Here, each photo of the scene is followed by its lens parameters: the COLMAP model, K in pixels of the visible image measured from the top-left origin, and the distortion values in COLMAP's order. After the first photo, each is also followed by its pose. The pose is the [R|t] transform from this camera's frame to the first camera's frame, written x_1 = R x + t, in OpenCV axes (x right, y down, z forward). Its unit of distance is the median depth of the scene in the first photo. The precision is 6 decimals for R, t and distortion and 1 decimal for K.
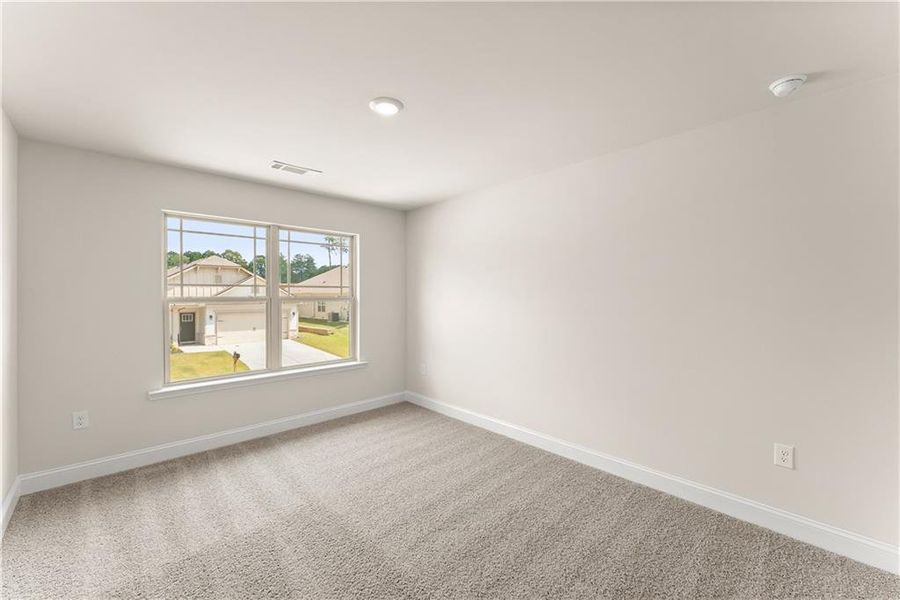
lens RADIAL K [[365.2, 0, 452.2], [0, 365.2, 299.9], [0, 0, 1]] dist [0.002060, 0.000268]
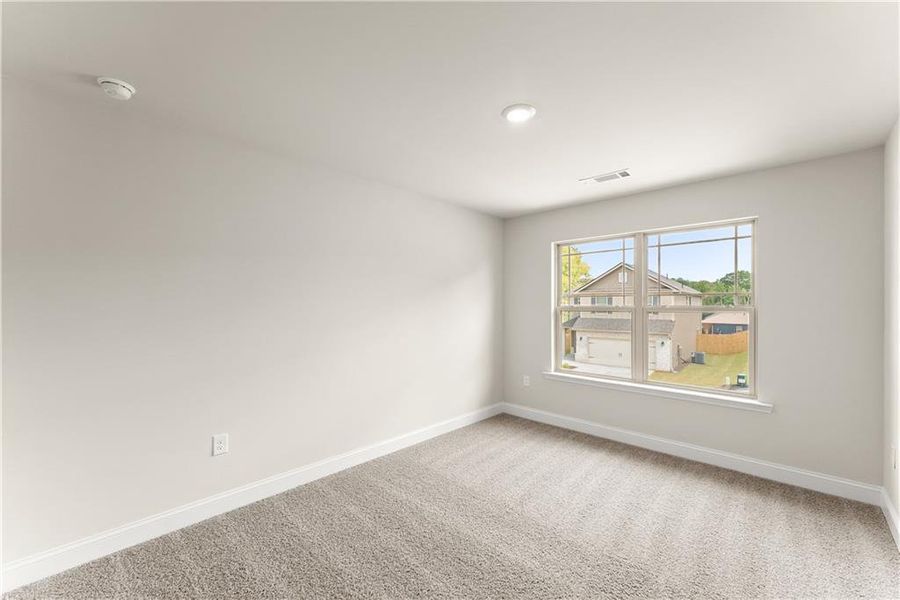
lens RADIAL K [[365.2, 0, 452.2], [0, 365.2, 299.9], [0, 0, 1]] dist [0.002060, 0.000268]
pose [[0.063840, -0.011575, -0.997893, 0.455430], [-0.012244, 0.999848, -0.012381, -0.006180], [0.997885, 0.013009, 0.063689, 0.442979]]
